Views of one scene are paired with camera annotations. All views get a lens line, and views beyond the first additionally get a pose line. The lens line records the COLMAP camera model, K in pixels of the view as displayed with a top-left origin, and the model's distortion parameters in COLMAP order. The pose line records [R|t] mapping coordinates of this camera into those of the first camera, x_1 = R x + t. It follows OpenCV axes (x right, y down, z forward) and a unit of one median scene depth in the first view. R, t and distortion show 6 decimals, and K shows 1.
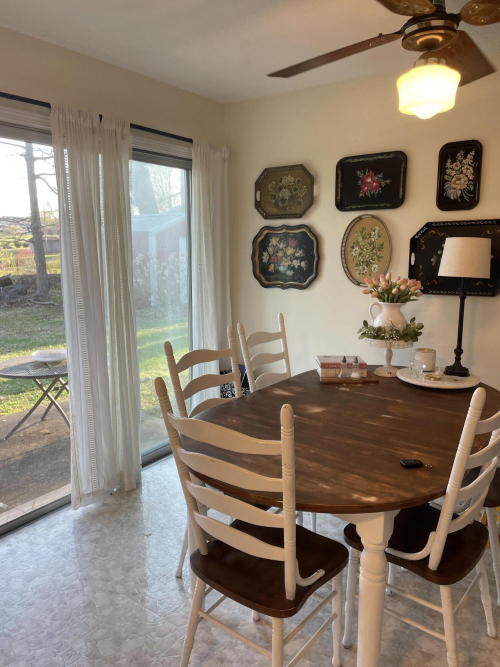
lens RADIAL K [[508.3, 0, 247.3], [0, 508.3, 335.7], [0, 0, 1]] dist [0.076610, -0.050631]
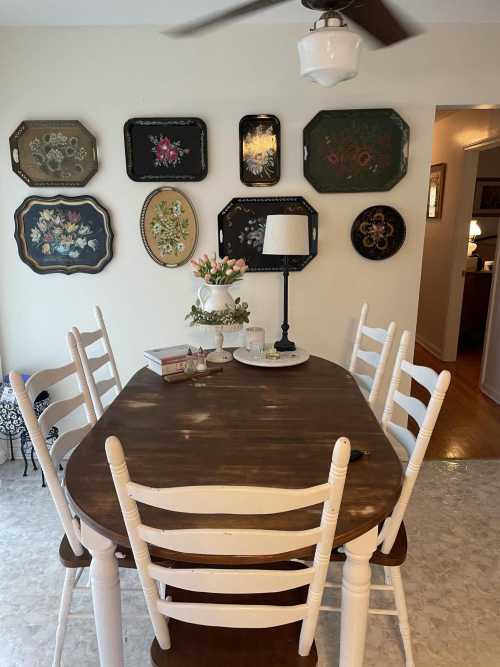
lens RADIAL K [[508.3, 0, 251.1], [0, 508.3, 337.4], [0, 0, 1]] dist [0.076610, -0.050631]
pose [[0.820341, -0.138545, 0.554839, -0.192470], [0.103534, 0.990158, 0.094169, -0.046398], [-0.562425, -0.019806, 0.826611, 0.177316]]
